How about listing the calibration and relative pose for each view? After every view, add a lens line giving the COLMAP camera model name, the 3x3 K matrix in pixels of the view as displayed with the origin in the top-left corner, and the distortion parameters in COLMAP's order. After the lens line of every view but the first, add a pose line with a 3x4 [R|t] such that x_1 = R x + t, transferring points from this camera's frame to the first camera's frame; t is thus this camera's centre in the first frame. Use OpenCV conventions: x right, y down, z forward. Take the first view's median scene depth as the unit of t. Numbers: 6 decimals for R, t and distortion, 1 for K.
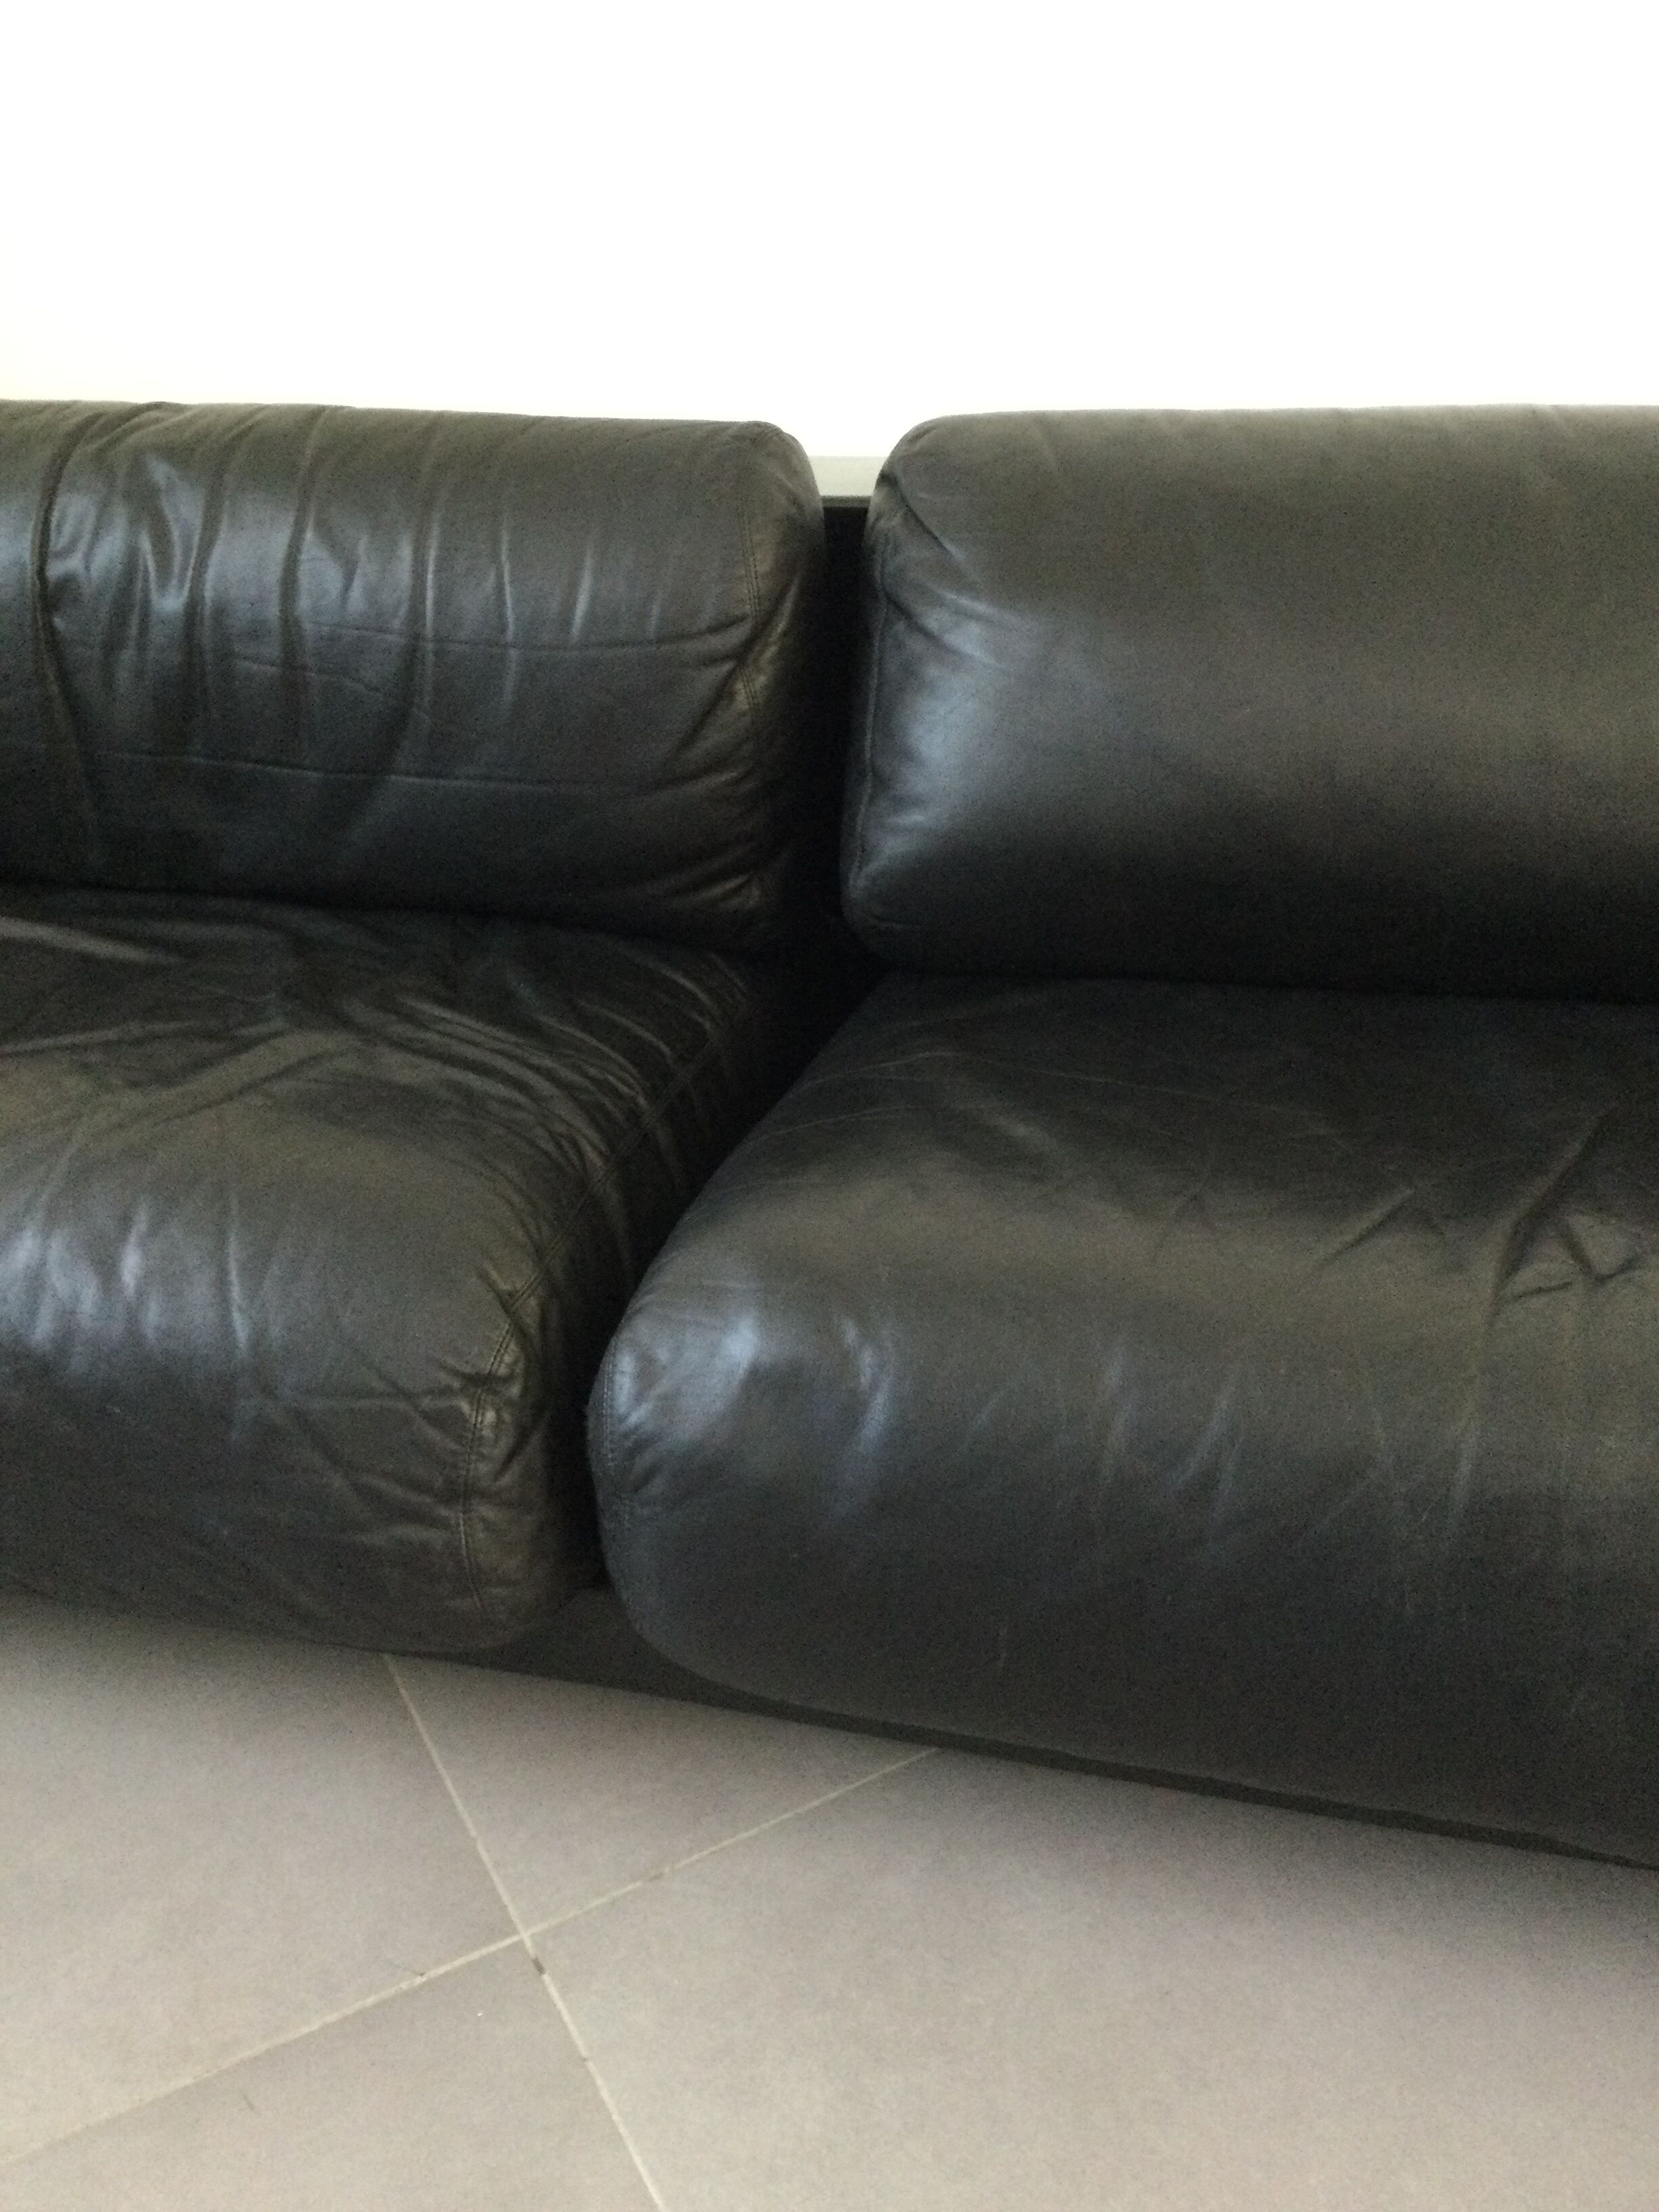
lens RADIAL K [[1897.5, 0, 829.5], [0, 1897.5, 1106.0], [0, 0, 1]] dist [0.116423, -0.206149]
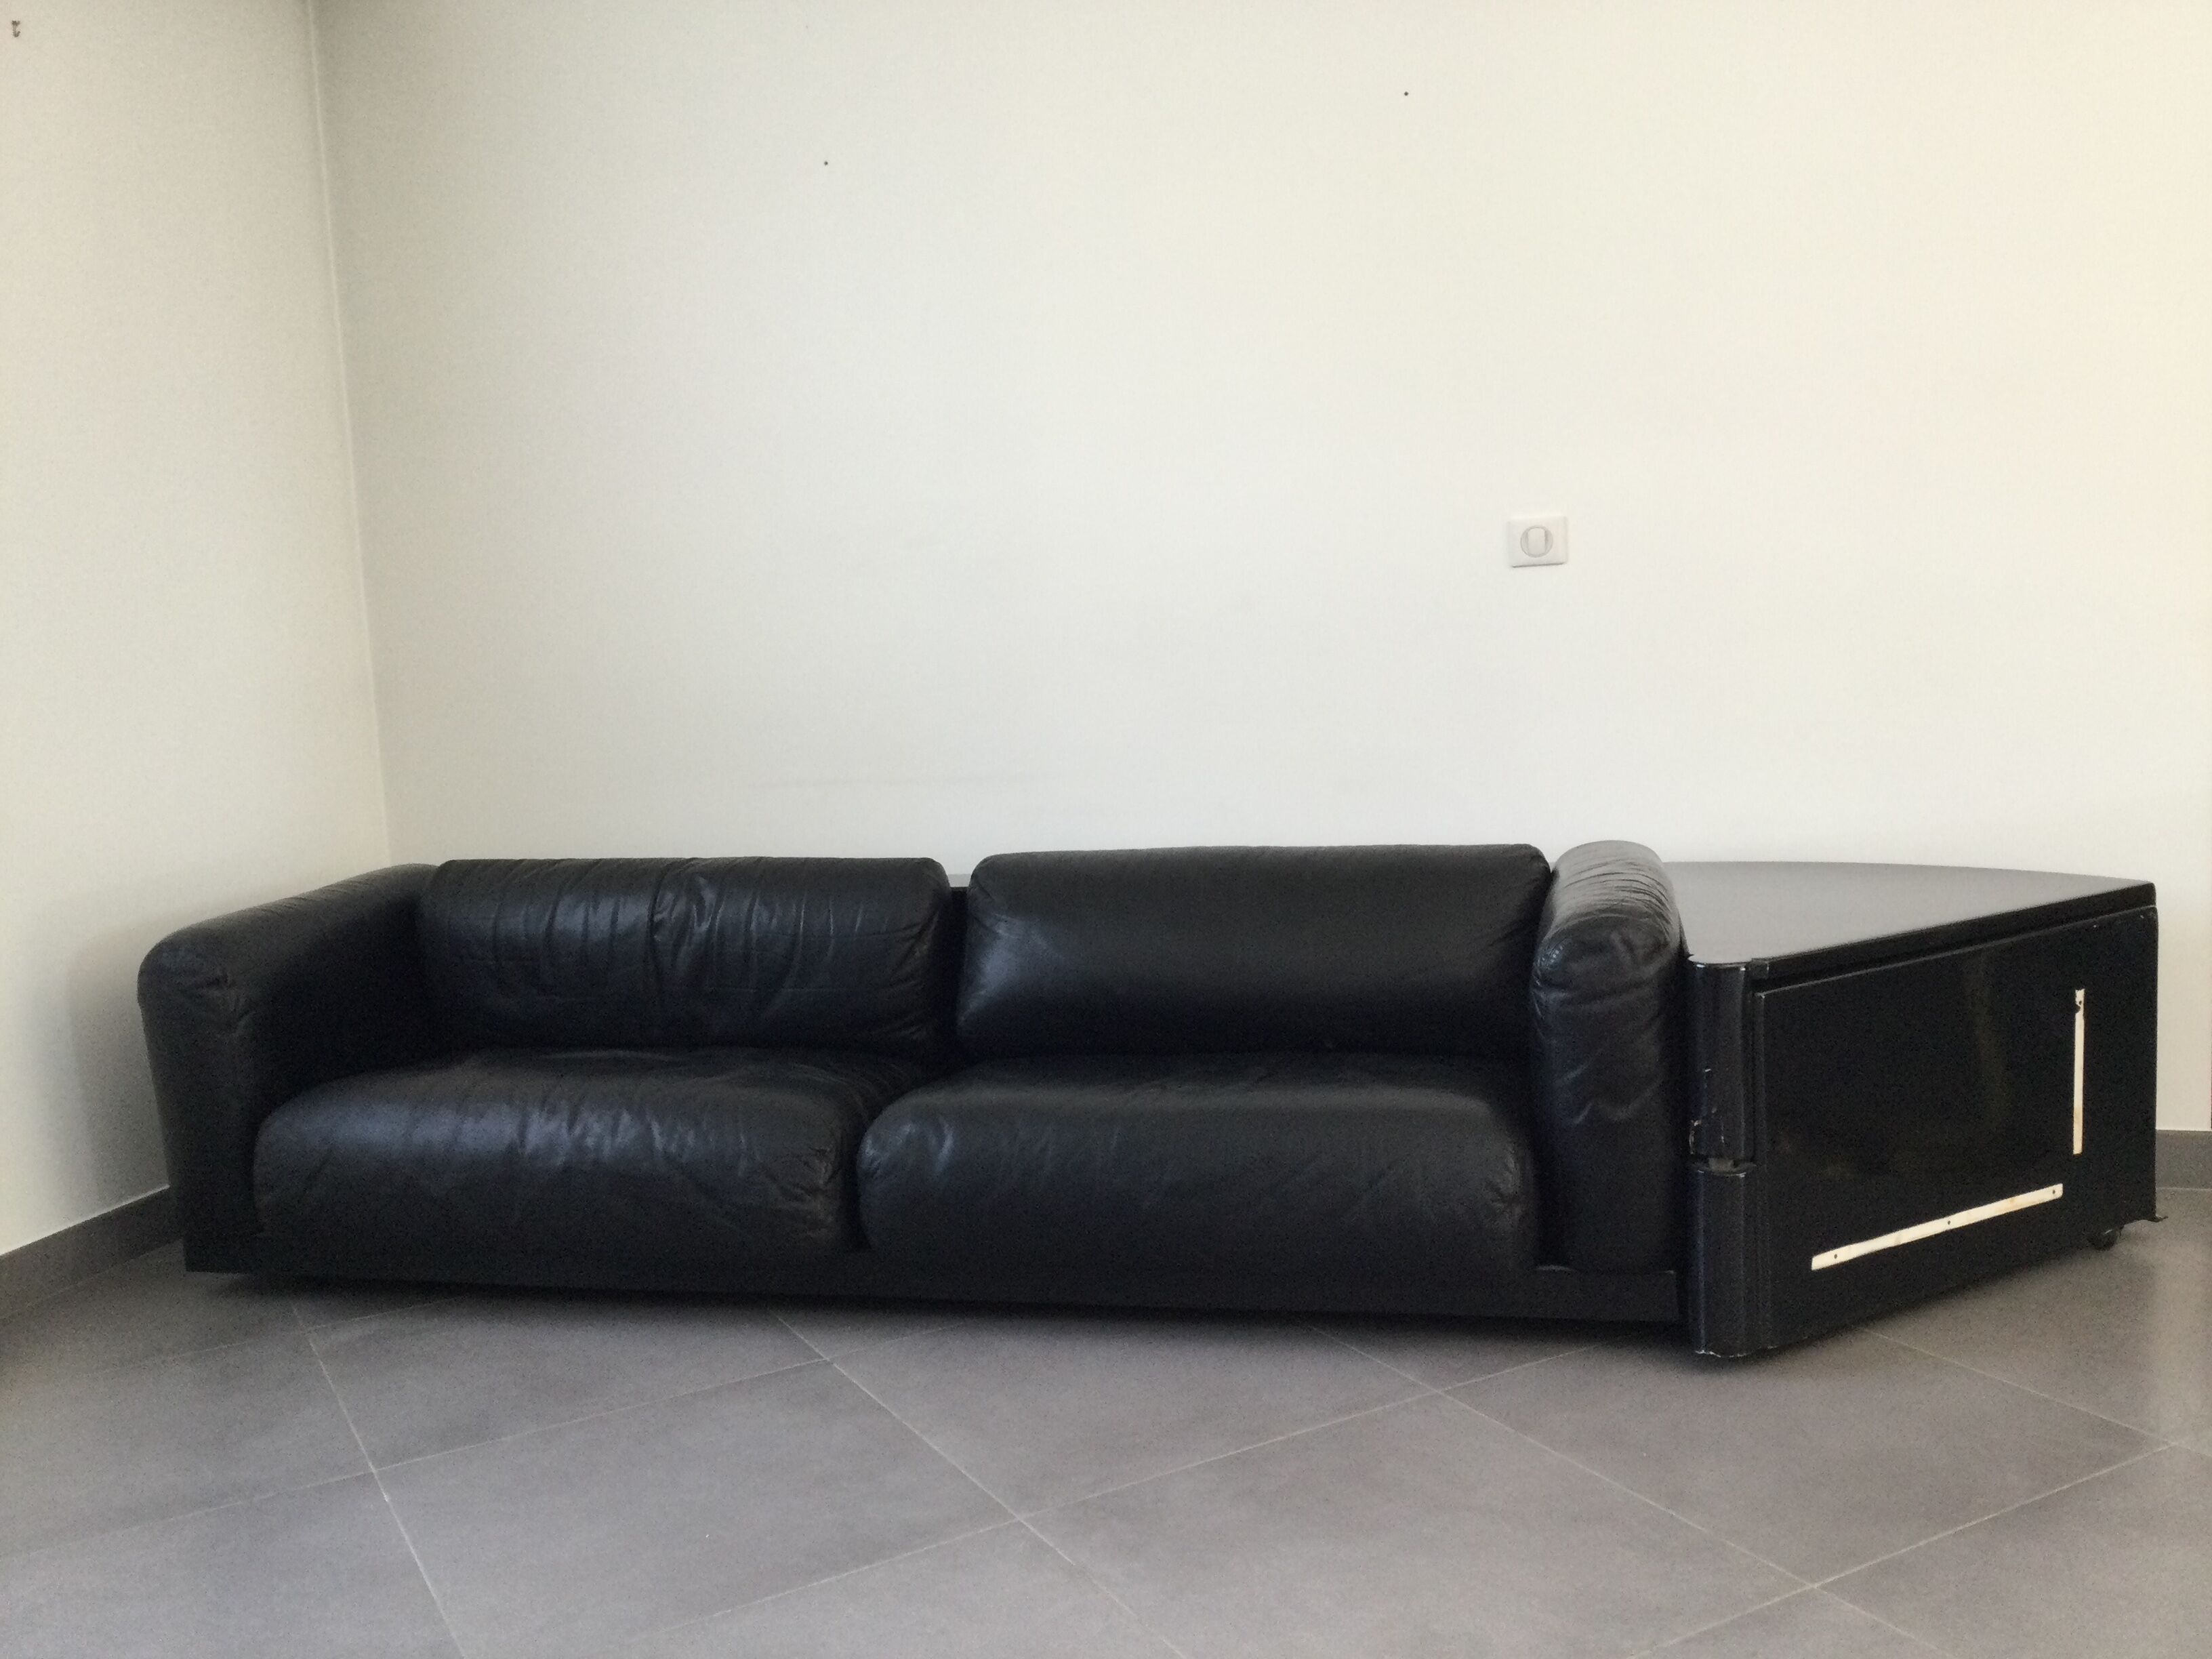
lens RADIAL K [[1897.5, 0, 1096.9], [0, 1897.5, 795.9], [0, 0, 1]] dist [0.116423, -0.206149]
pose [[0.999624, -0.022799, 0.015234, 0.167832], [0.026863, 0.925682, -0.377347, 0.588681], [-0.005498, 0.377614, 0.925947, -1.535417]]
